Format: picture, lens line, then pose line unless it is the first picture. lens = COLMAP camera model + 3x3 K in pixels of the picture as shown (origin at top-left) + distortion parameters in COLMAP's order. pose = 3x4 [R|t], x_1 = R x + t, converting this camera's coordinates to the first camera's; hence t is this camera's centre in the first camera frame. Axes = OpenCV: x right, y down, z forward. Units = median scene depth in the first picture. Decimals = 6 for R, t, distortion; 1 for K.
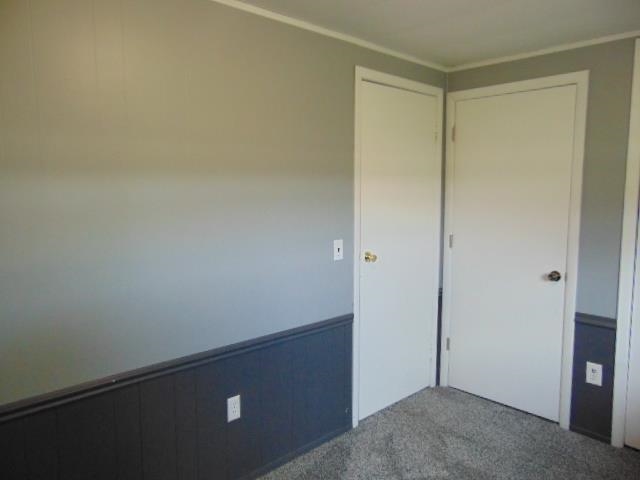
lens RADIAL K [[468.7, 0, 319.8], [0, 468.7, 238.8], [0, 0, 1]] dist [-0.002738, 0.007199]
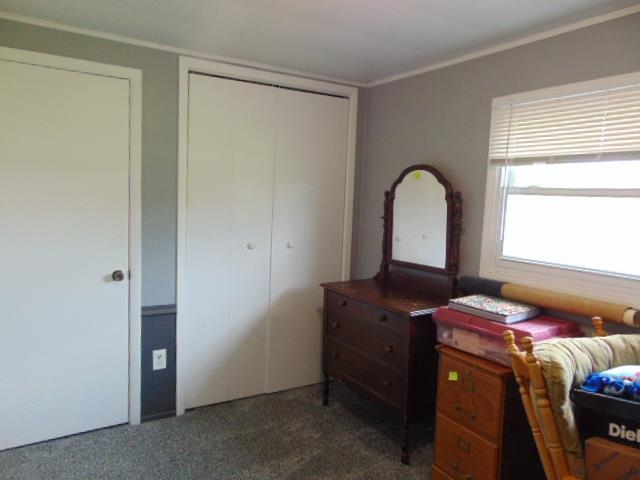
lens RADIAL K [[468.7, 0, 319.8], [0, 468.7, 241.0], [0, 0, 1]] dist [-0.002738, 0.007199]
pose [[0.185878, -0.082173, 0.979131, -0.372896], [0.061394, 0.995521, 0.071893, -0.036565], [-0.980653, 0.046750, 0.190090, 0.422539]]
